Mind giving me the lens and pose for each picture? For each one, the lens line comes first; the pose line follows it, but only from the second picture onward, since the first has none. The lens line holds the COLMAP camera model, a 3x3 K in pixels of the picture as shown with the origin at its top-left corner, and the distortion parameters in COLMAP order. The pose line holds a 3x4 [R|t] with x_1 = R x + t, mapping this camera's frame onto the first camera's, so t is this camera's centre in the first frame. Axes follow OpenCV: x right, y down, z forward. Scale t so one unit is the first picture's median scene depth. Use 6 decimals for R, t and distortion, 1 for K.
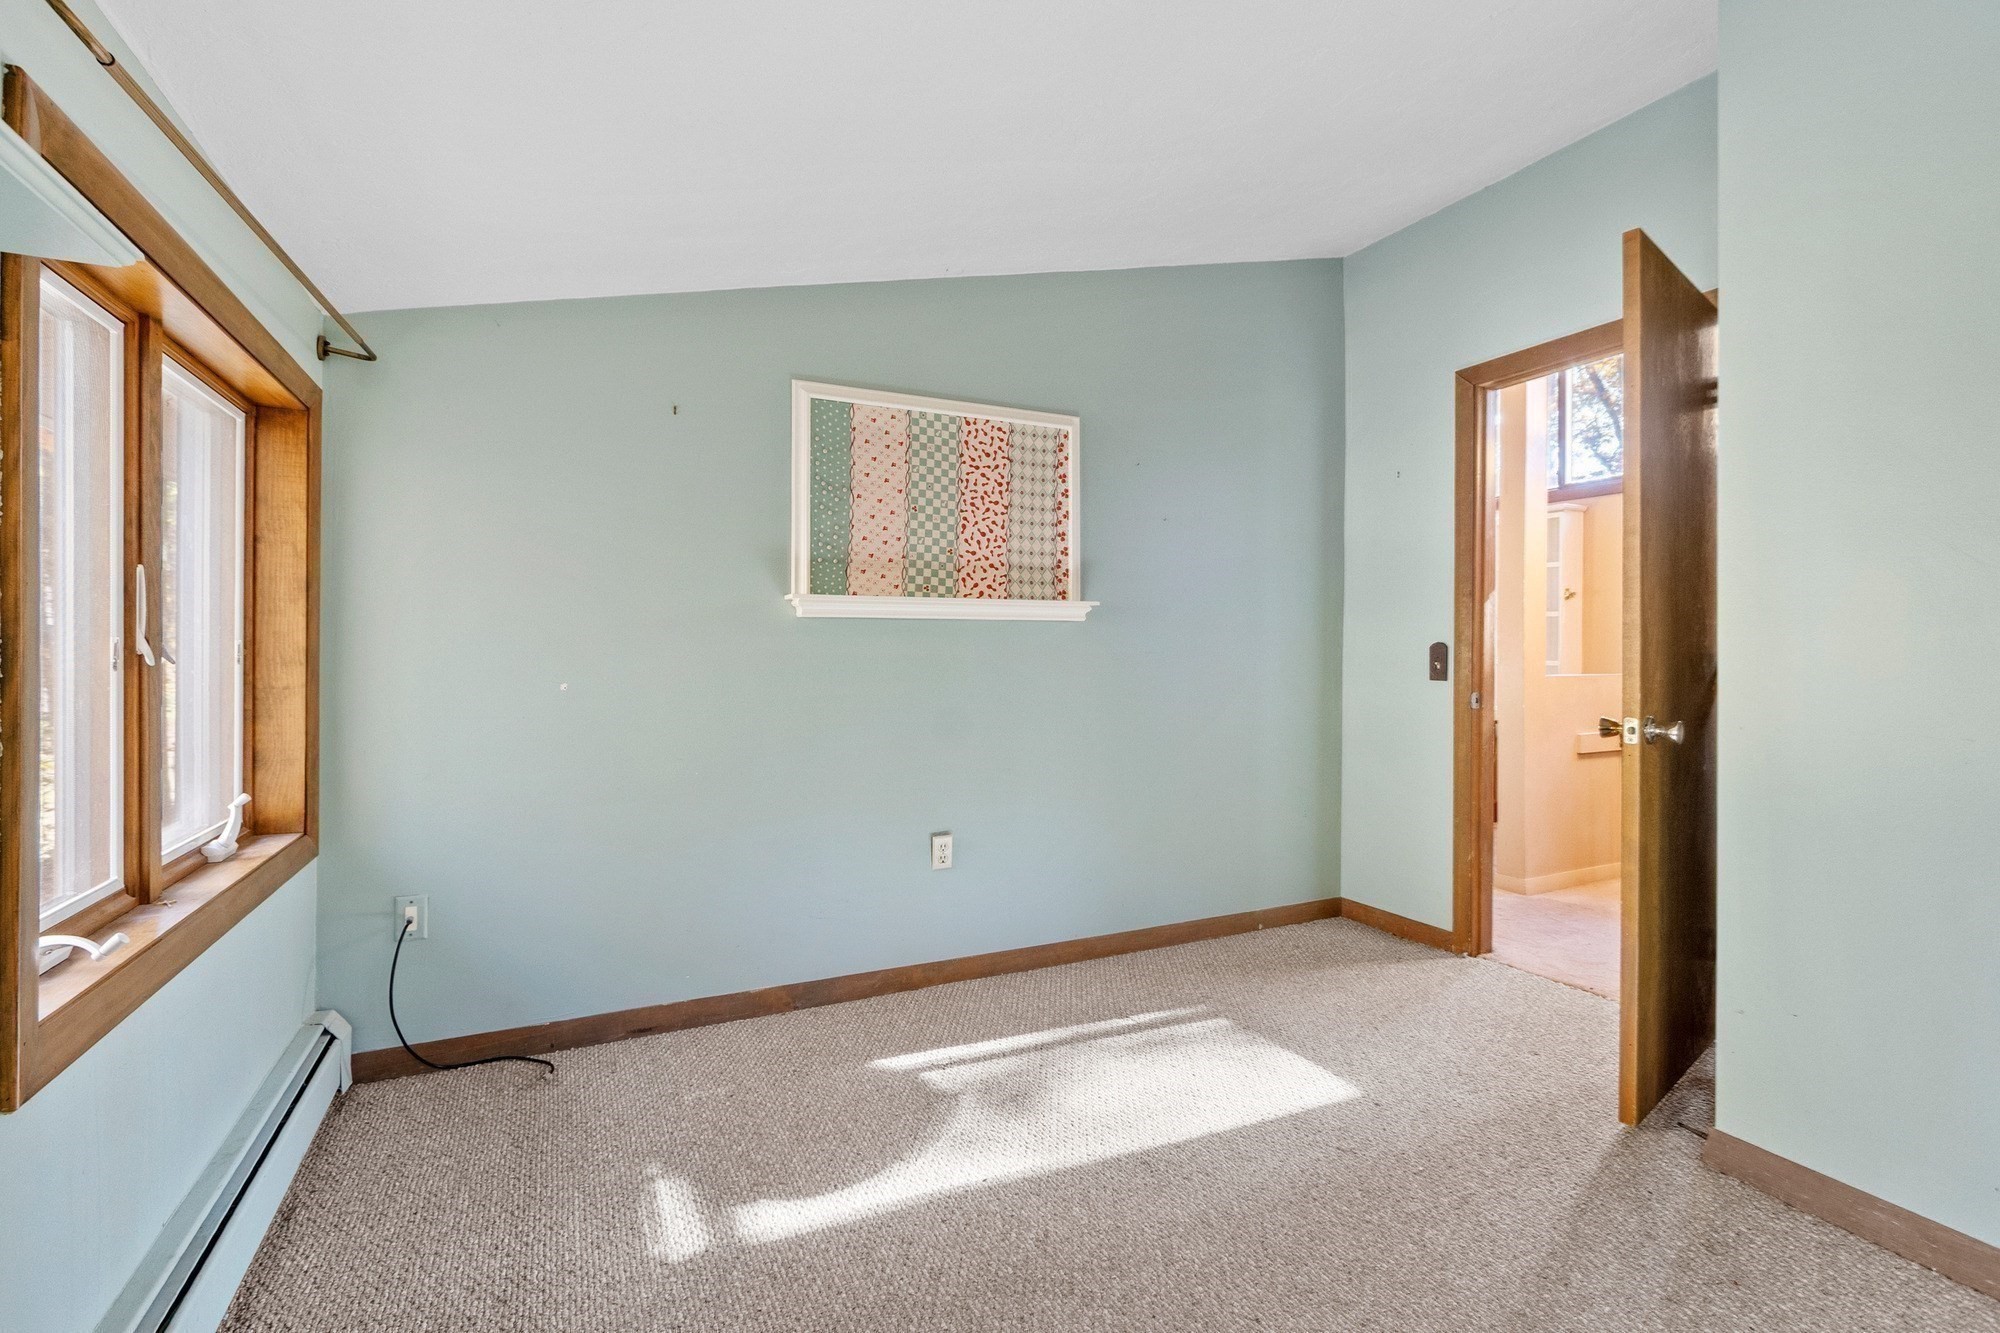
lens RADIAL K [[924.9, 0, 993.0], [0, 924.9, 650.0], [0, 0, 1]] dist [0.001156, 0.000550]
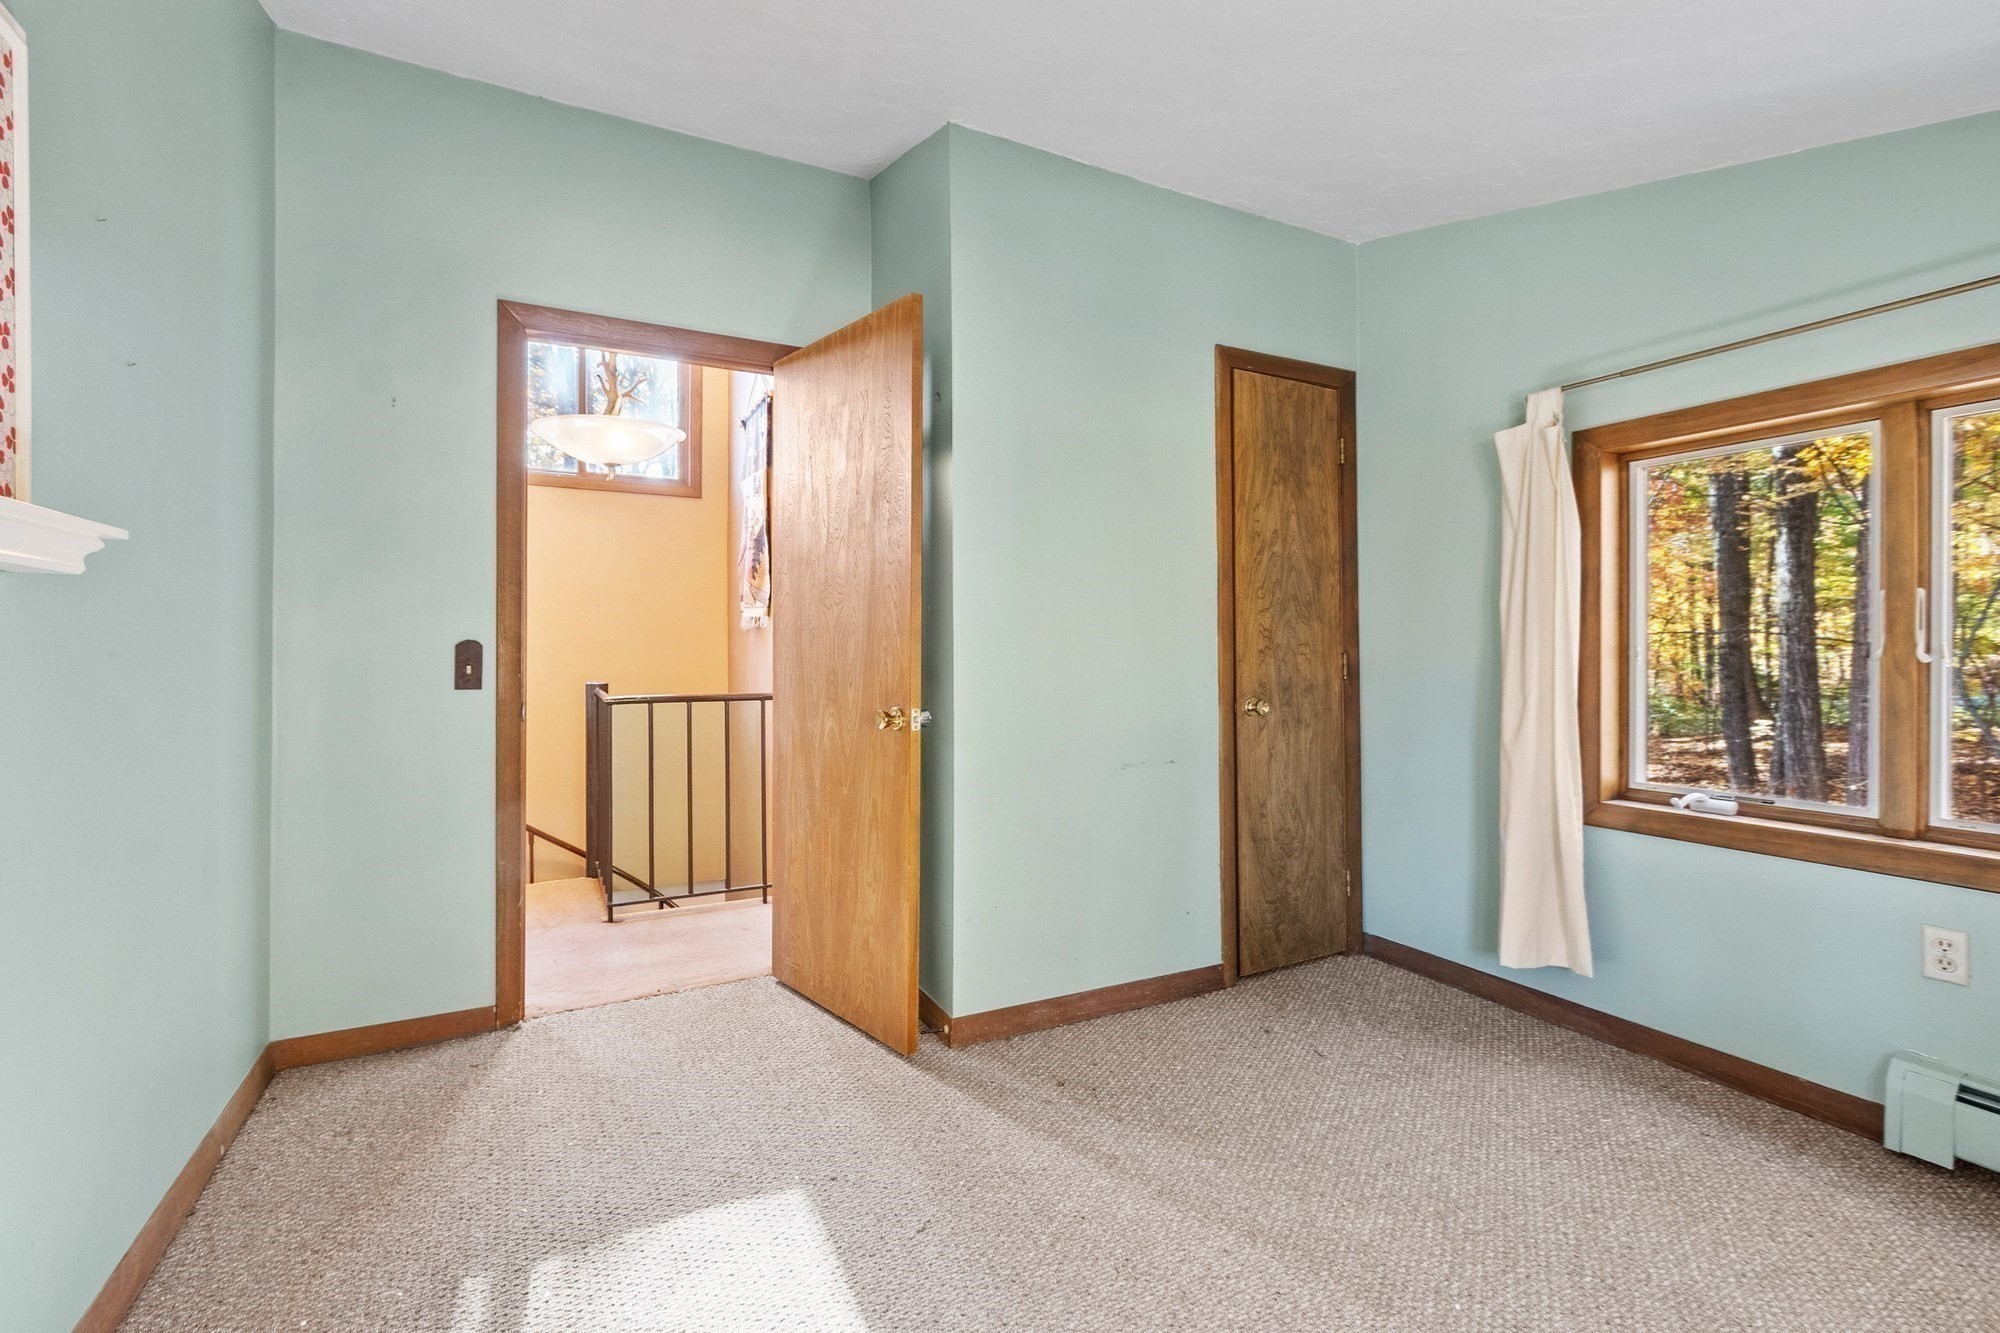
lens RADIAL K [[882.2, 0, 992.1], [0, 882.2, 657.5], [0, 0, 1]] dist [0.002205, 0.000597]
pose [[-0.047262, -0.008308, 0.998848, -0.289472], [0.000056, 0.999965, 0.008320, 0.000334], [-0.998883, 0.000449, -0.047260, 0.634938]]
